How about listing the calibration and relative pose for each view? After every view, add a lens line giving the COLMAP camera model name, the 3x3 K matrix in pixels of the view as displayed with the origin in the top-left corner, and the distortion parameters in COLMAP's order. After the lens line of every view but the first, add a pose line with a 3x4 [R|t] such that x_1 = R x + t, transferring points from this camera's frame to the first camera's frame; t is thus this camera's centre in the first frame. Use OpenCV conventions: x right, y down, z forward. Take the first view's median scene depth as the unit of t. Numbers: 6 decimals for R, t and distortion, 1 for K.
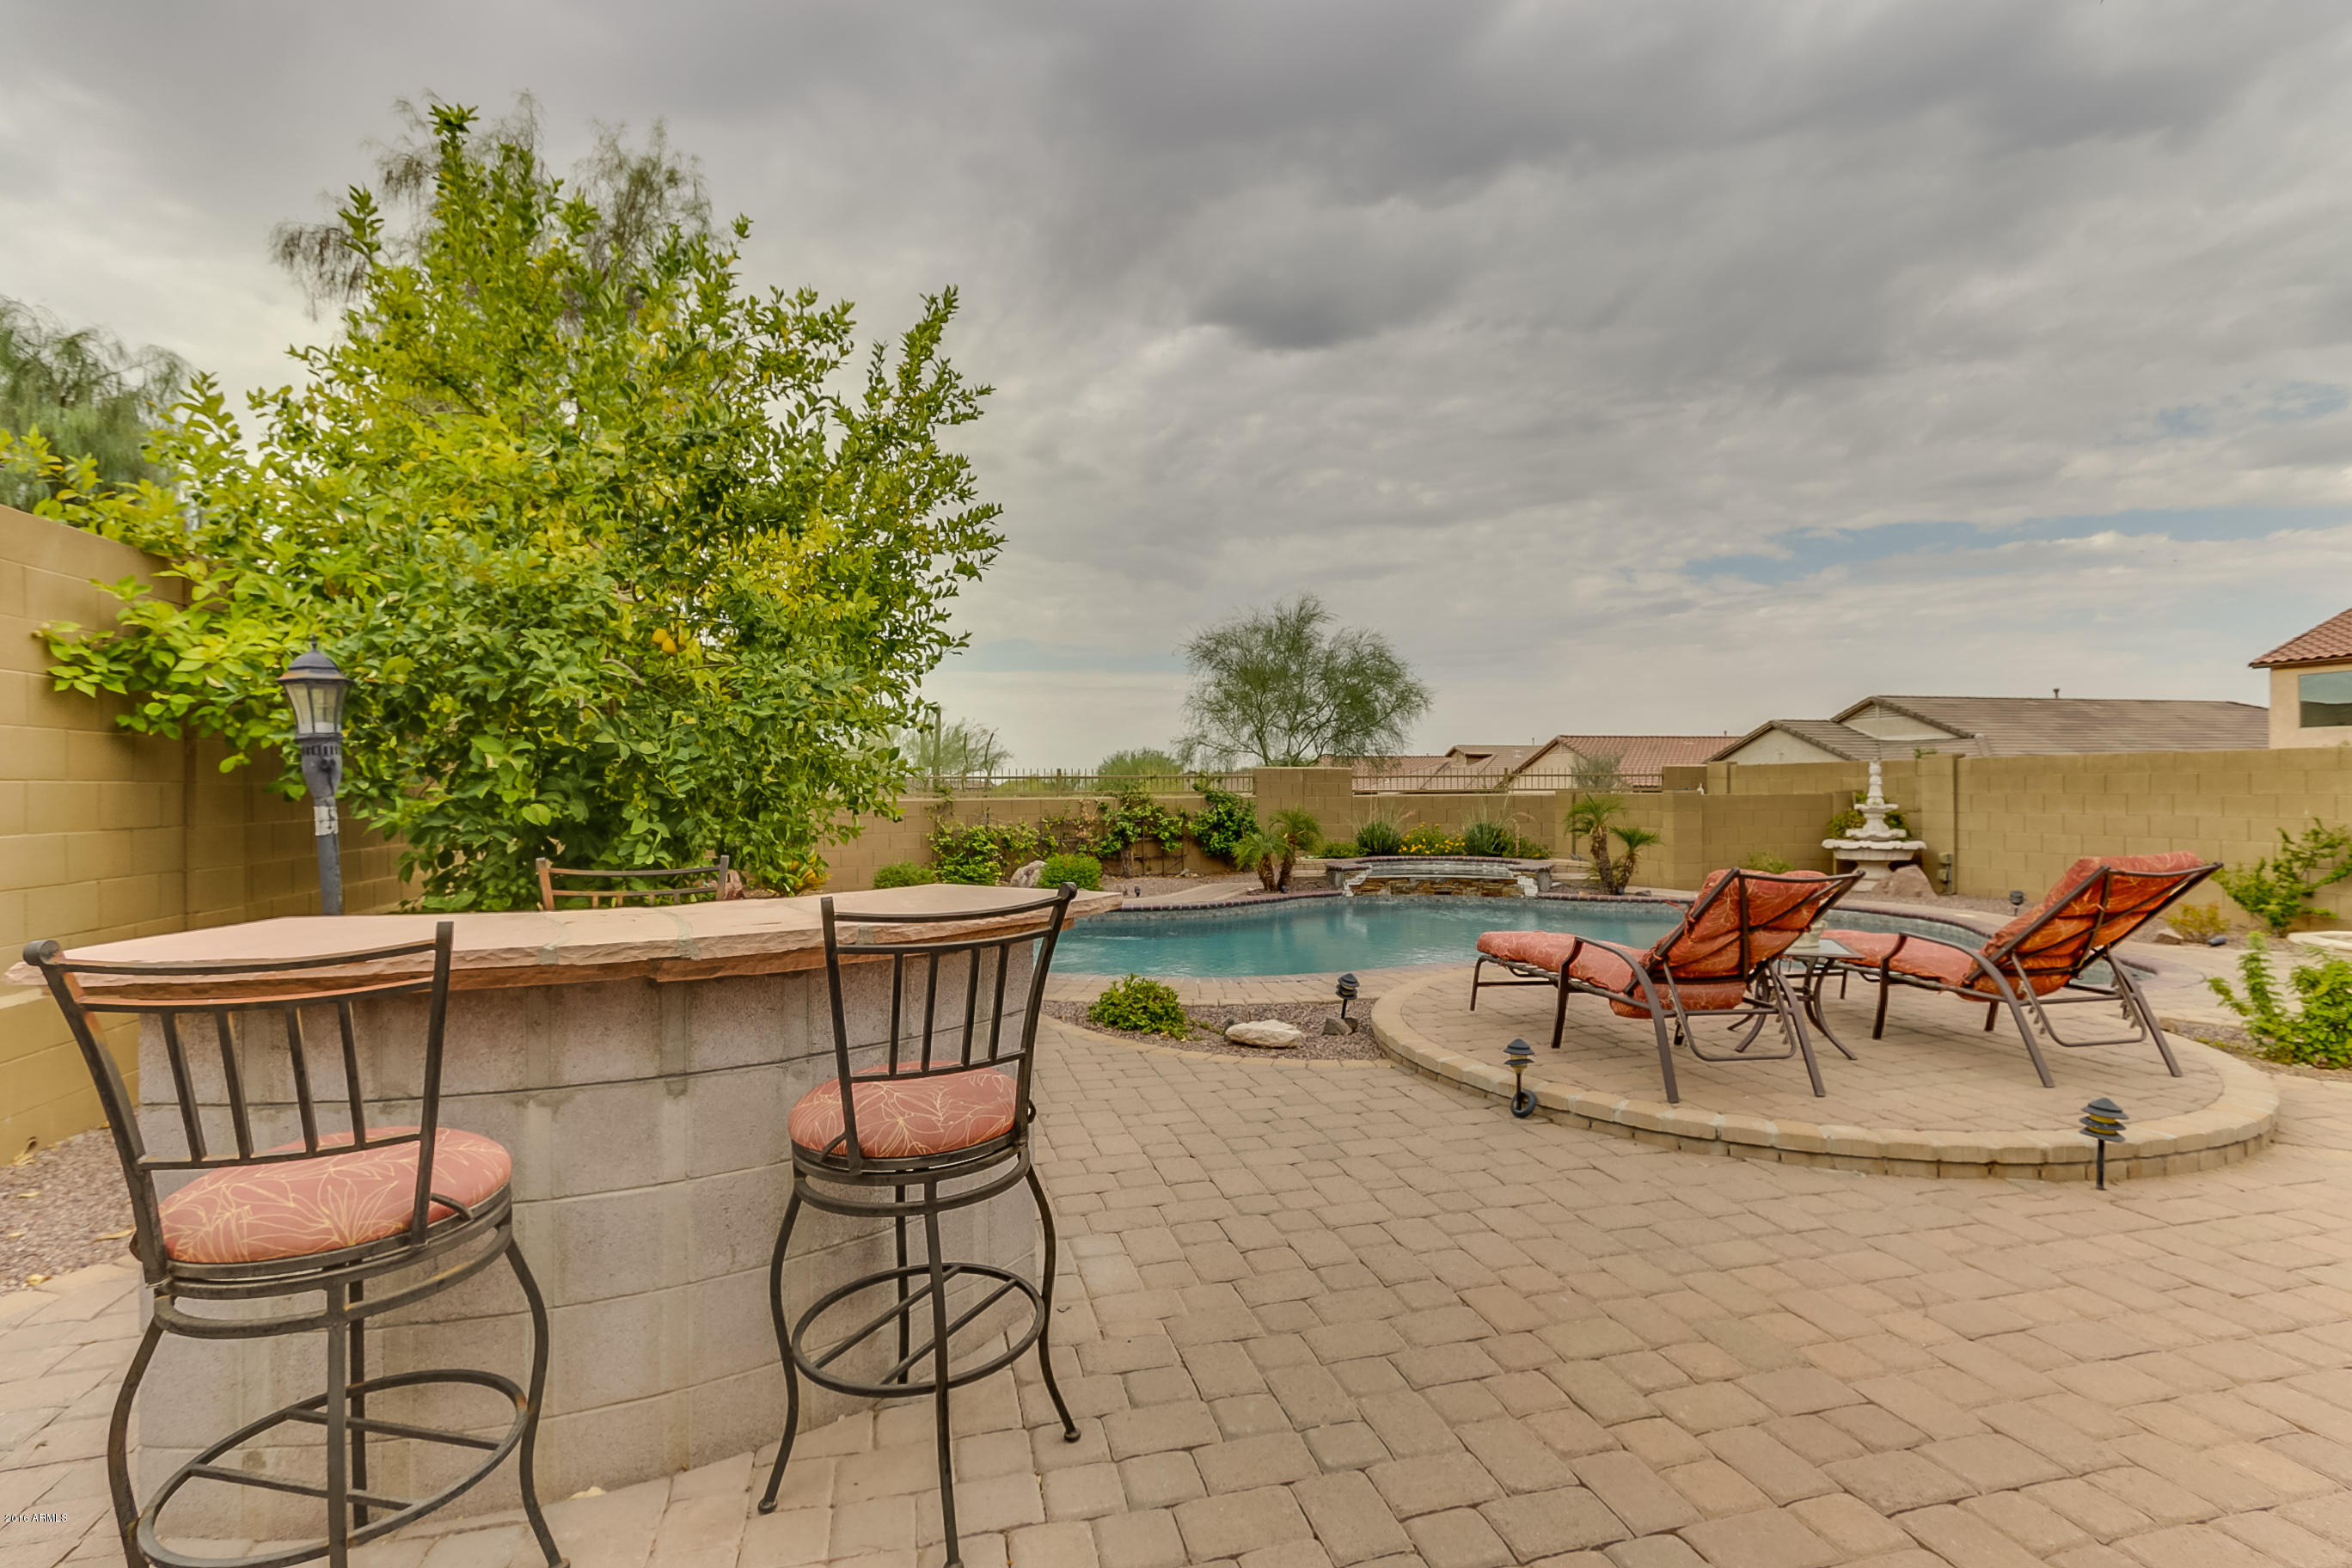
lens RADIAL K [[1089.6, 0, 1193.3], [0, 1089.6, 782.9], [0, 0, 1]] dist [-0.008417, 0.006741]
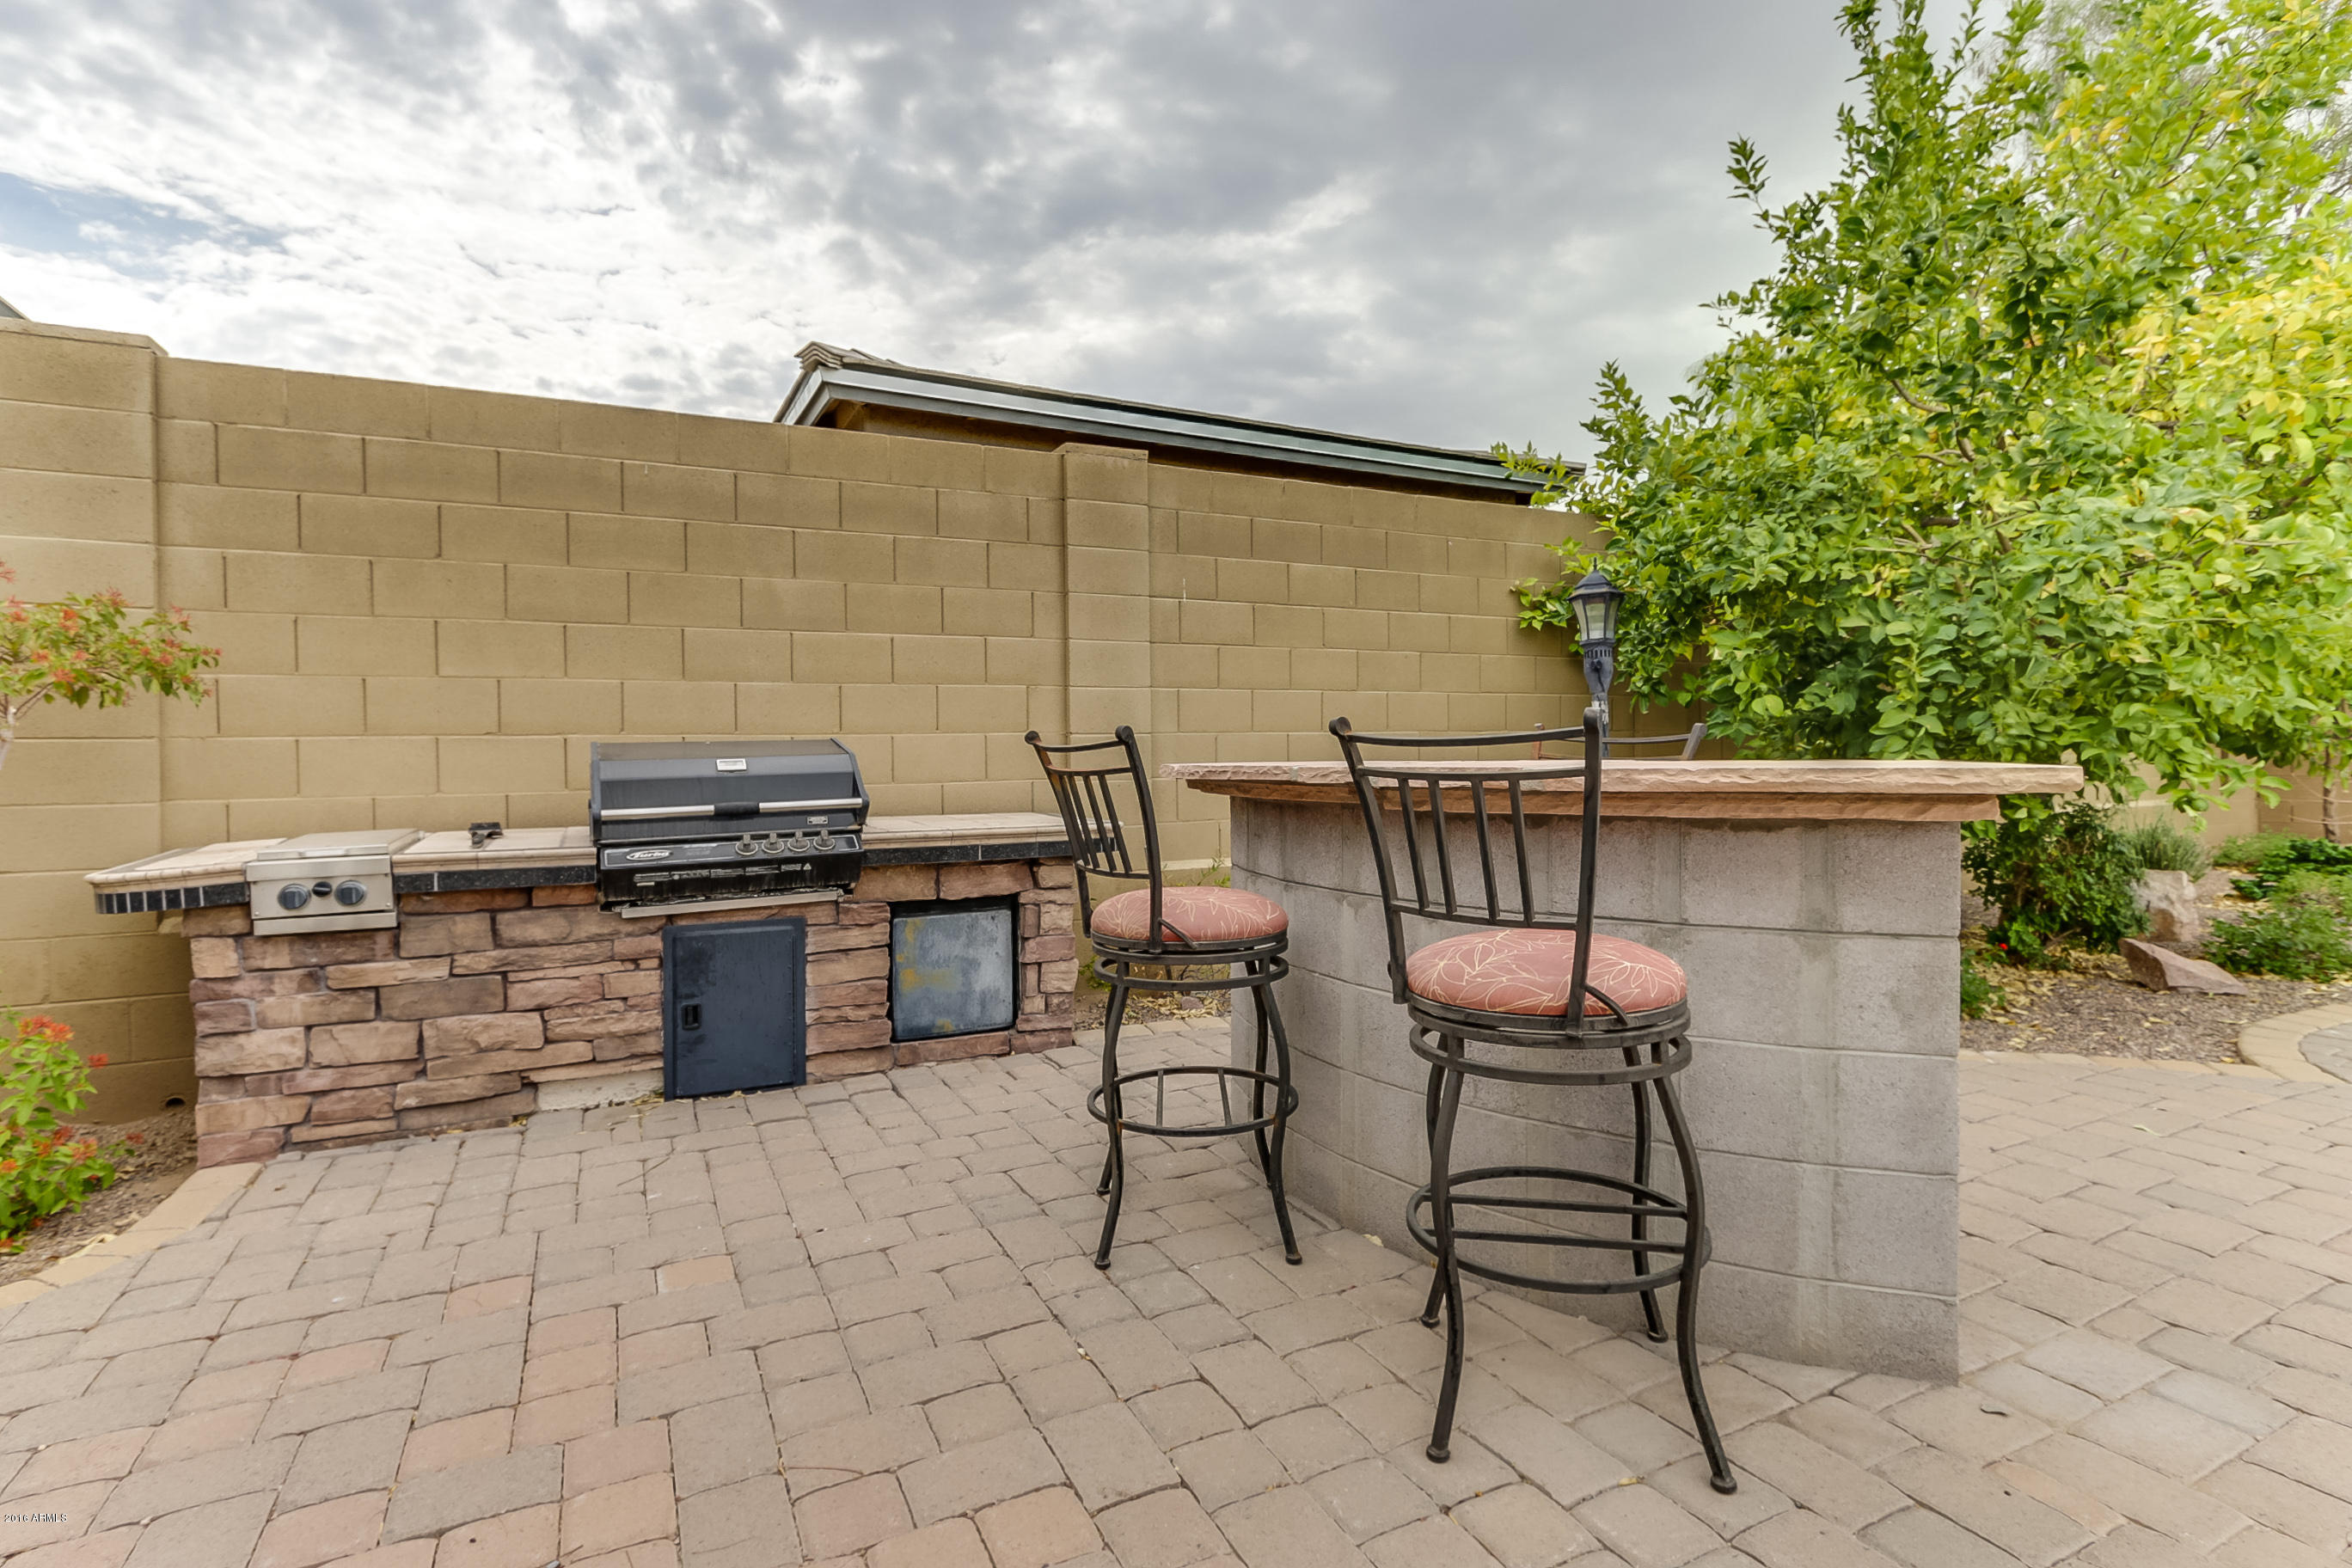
lens RADIAL K [[1155.5, 0, 1178.4], [0, 1155.5, 743.8], [0, 0, 1]] dist [-0.008581, 0.004784]
pose [[0.199961, -0.002915, -0.979800, 0.171769], [0.016445, 0.999865, 0.000381, 0.030359], [0.979666, -0.016190, 0.199982, 0.150445]]
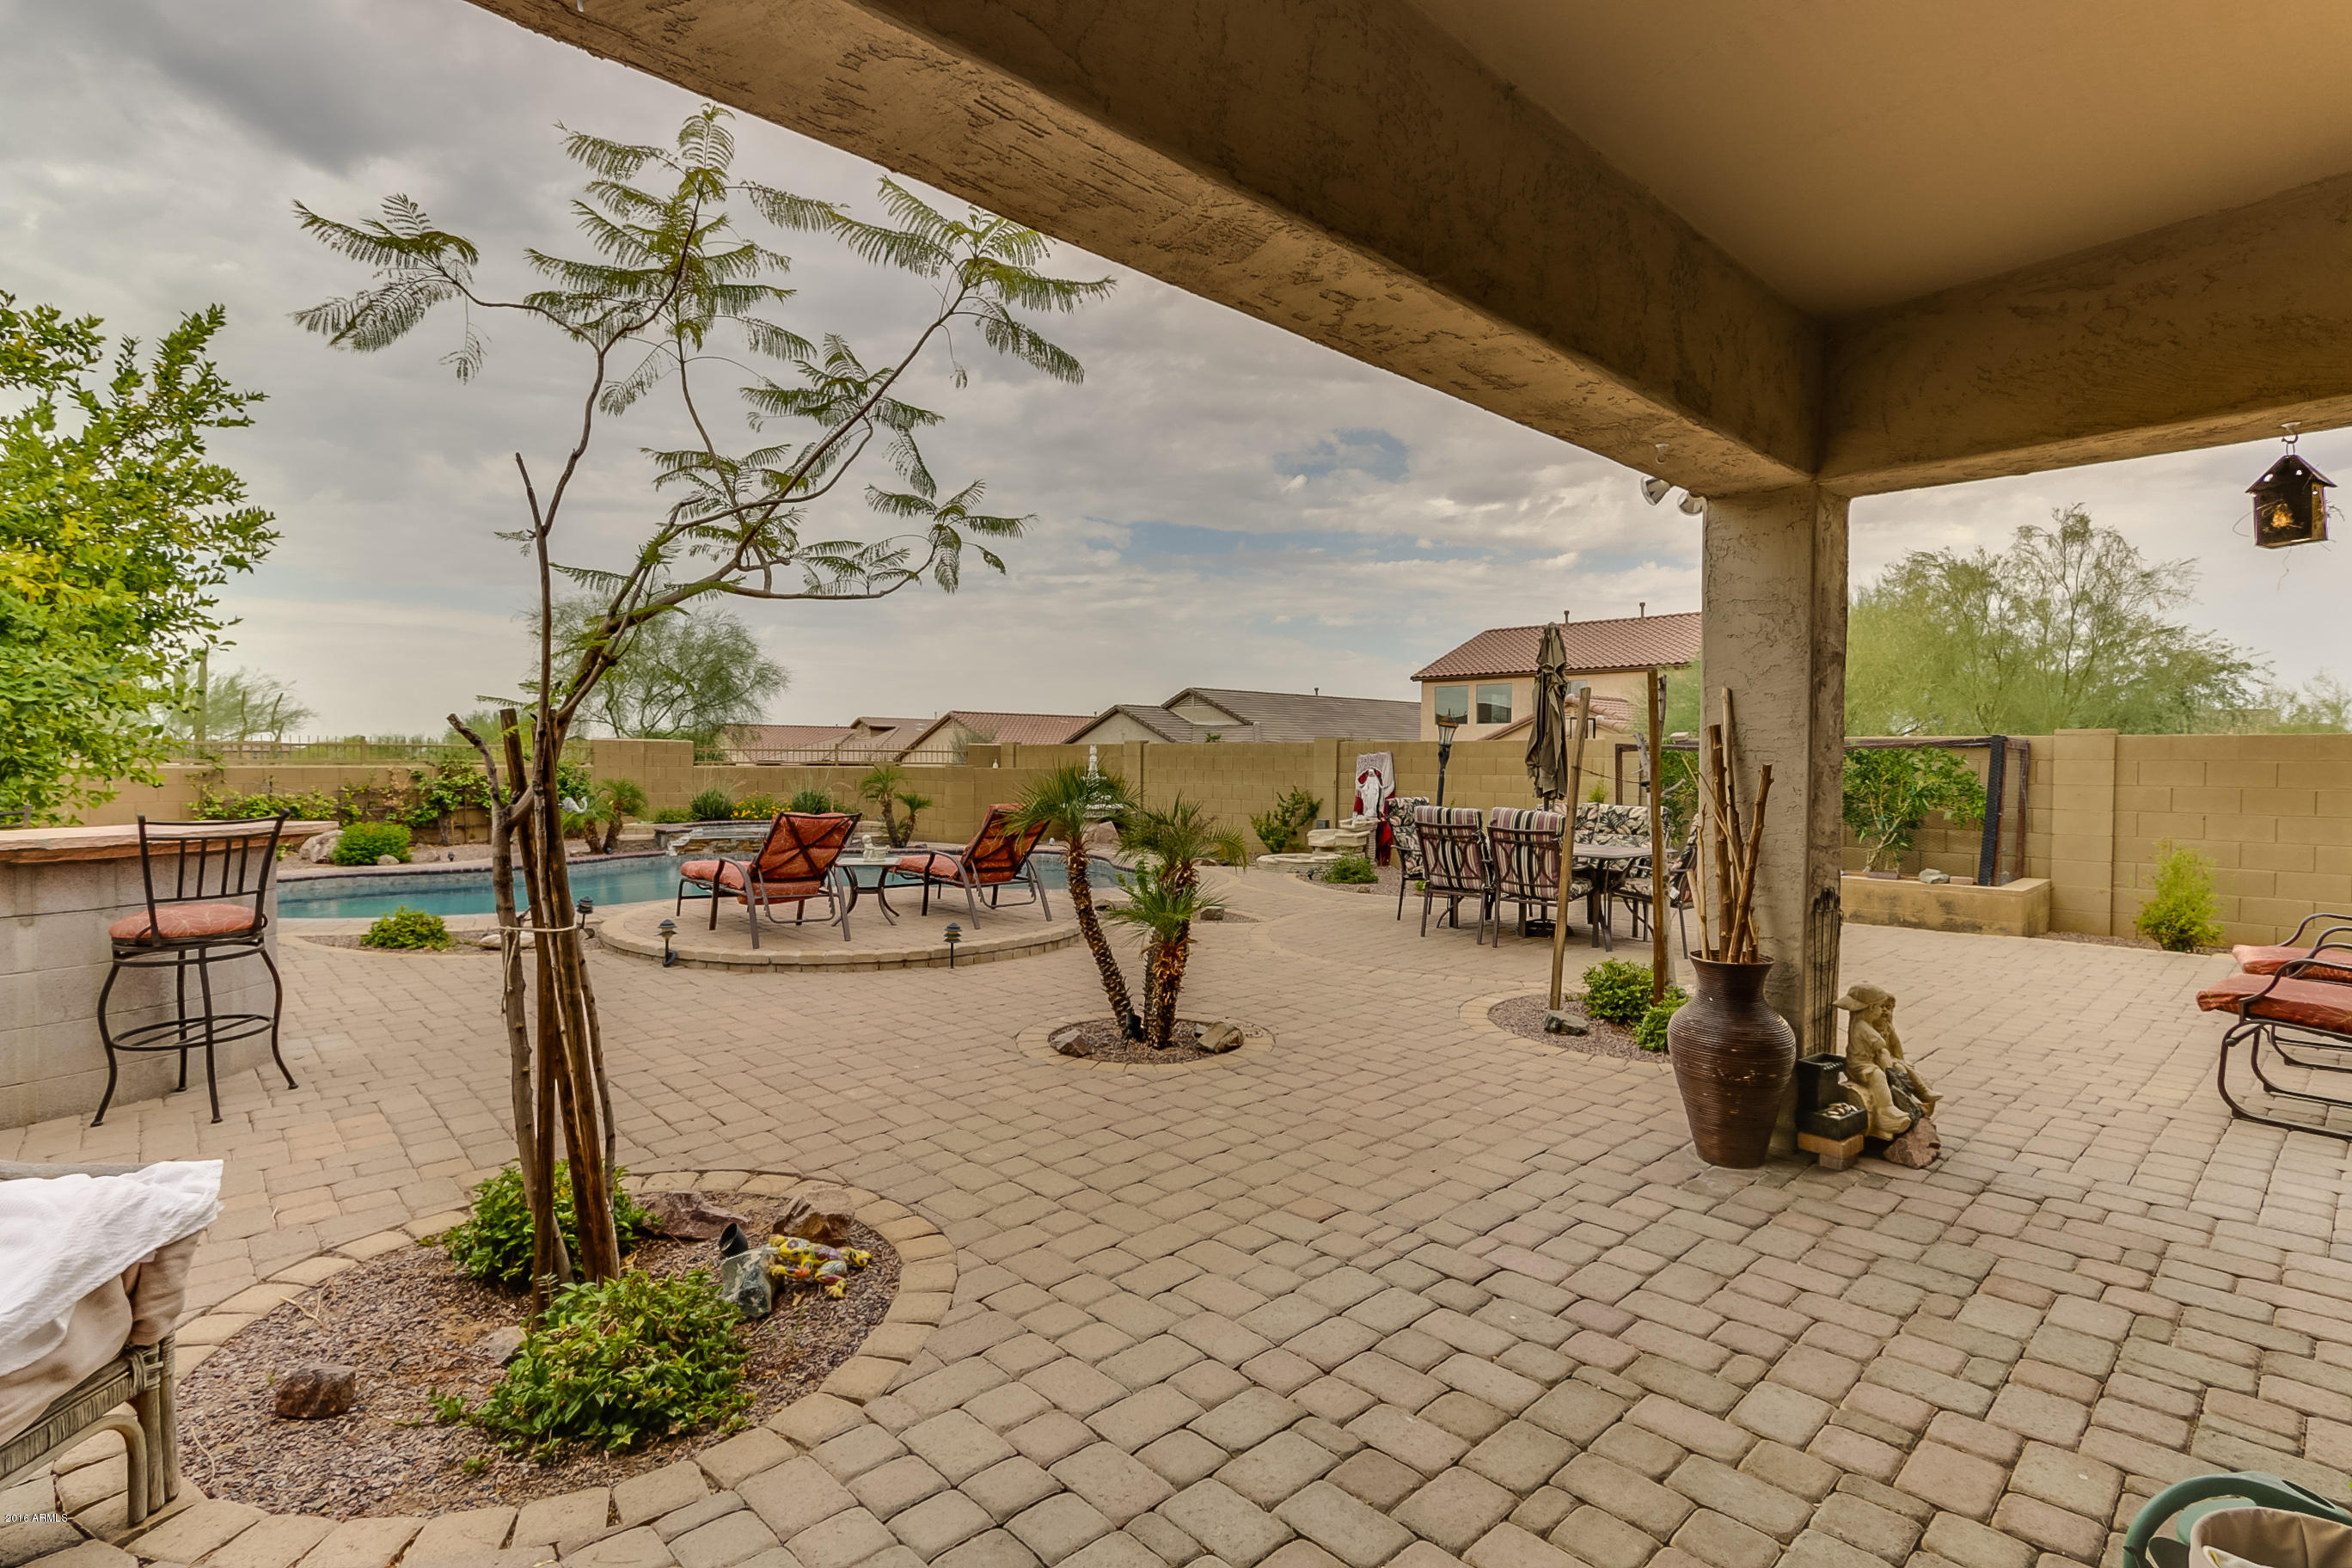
lens RADIAL K [[1089.6, 0, 1144.6], [0, 1089.6, 782.6], [0, 0, 1]] dist [-0.008417, 0.006741]
pose [[0.885120, 0.002616, 0.465356, 0.105051], [-0.014887, 0.999632, 0.022694, -0.009323], [-0.465125, -0.027015, 0.884833, -0.454456]]
